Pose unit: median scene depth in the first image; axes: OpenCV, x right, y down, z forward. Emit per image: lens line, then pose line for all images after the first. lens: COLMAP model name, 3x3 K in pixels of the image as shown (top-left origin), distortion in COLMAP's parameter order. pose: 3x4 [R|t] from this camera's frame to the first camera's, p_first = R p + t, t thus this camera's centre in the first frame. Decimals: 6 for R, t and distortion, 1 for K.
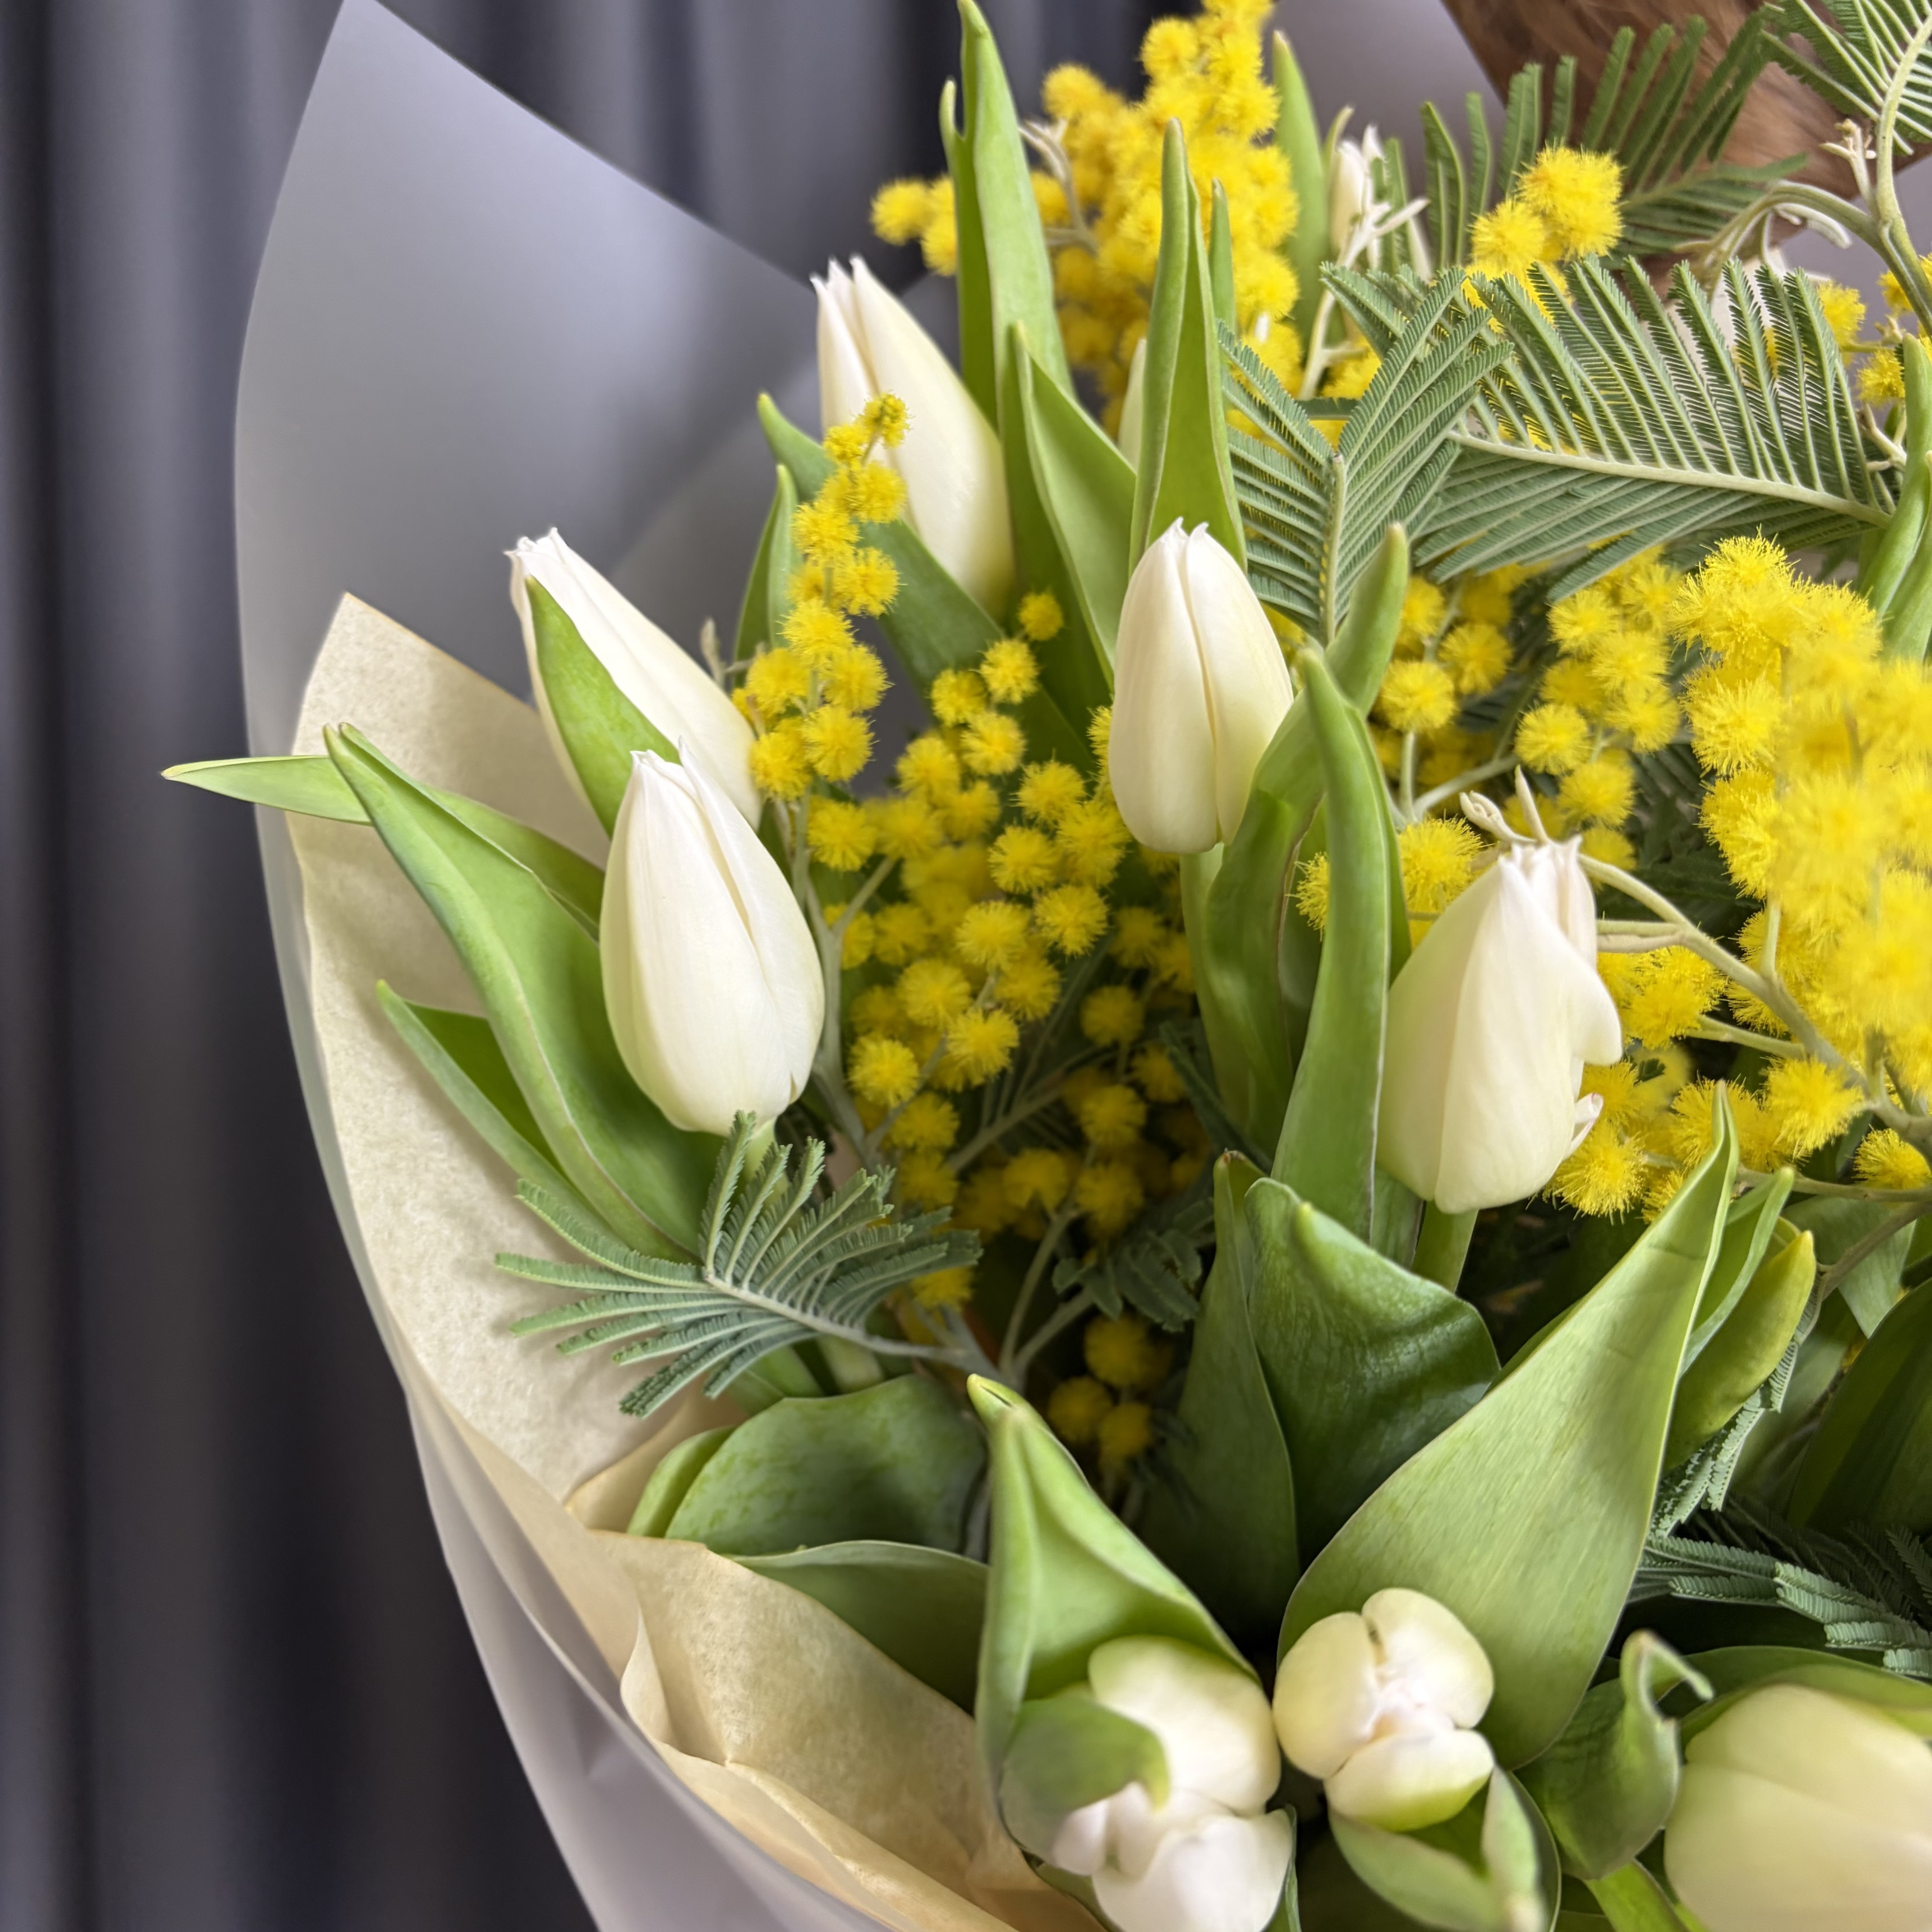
lens RADIAL K [[2299.0, 0, 966.0], [0, 2299.0, 966.0], [0, 0, 1]] dist [-0.017190, 0.247943]
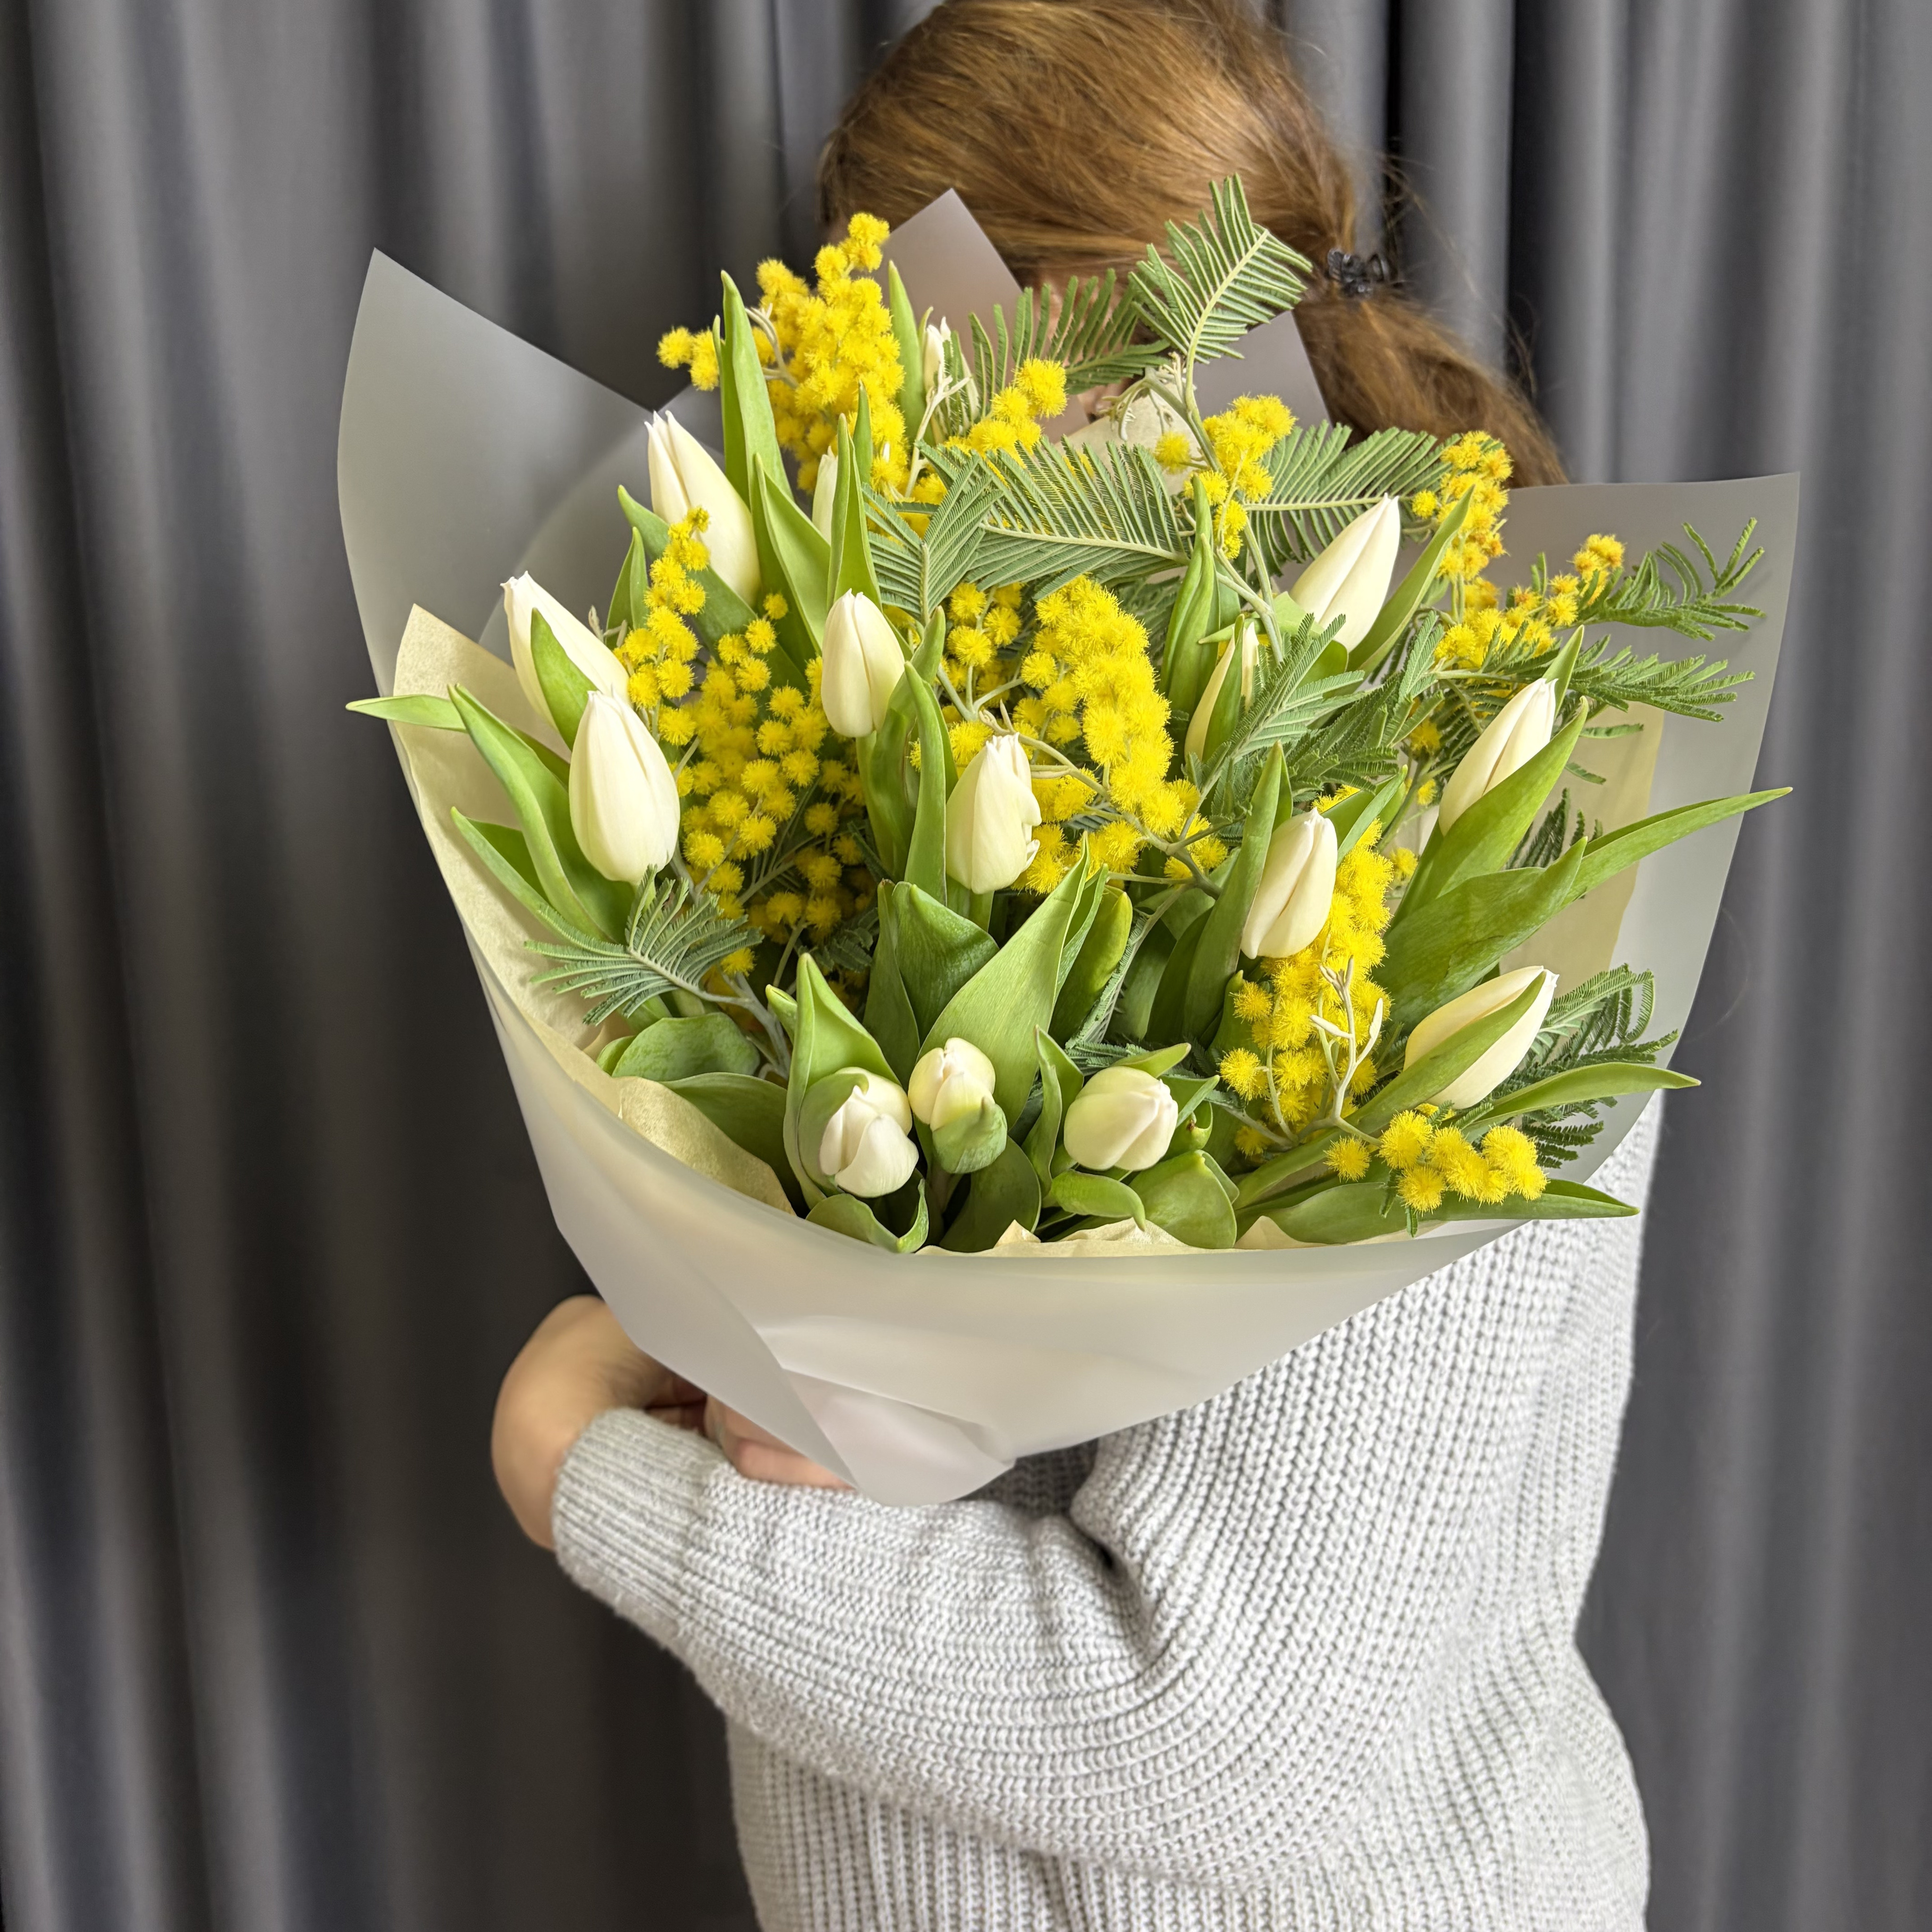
lens RADIAL K [[2367.0, 0, 966.0], [0, 2367.0, 966.0], [0, 0, 1]] dist [0.419728, -2.303034]
pose [[0.989226, -0.040202, 0.140766, -0.106229], [0.030256, 0.996939, 0.072096, 0.005701], [-0.143234, -0.067060, 0.987414, -1.025511]]
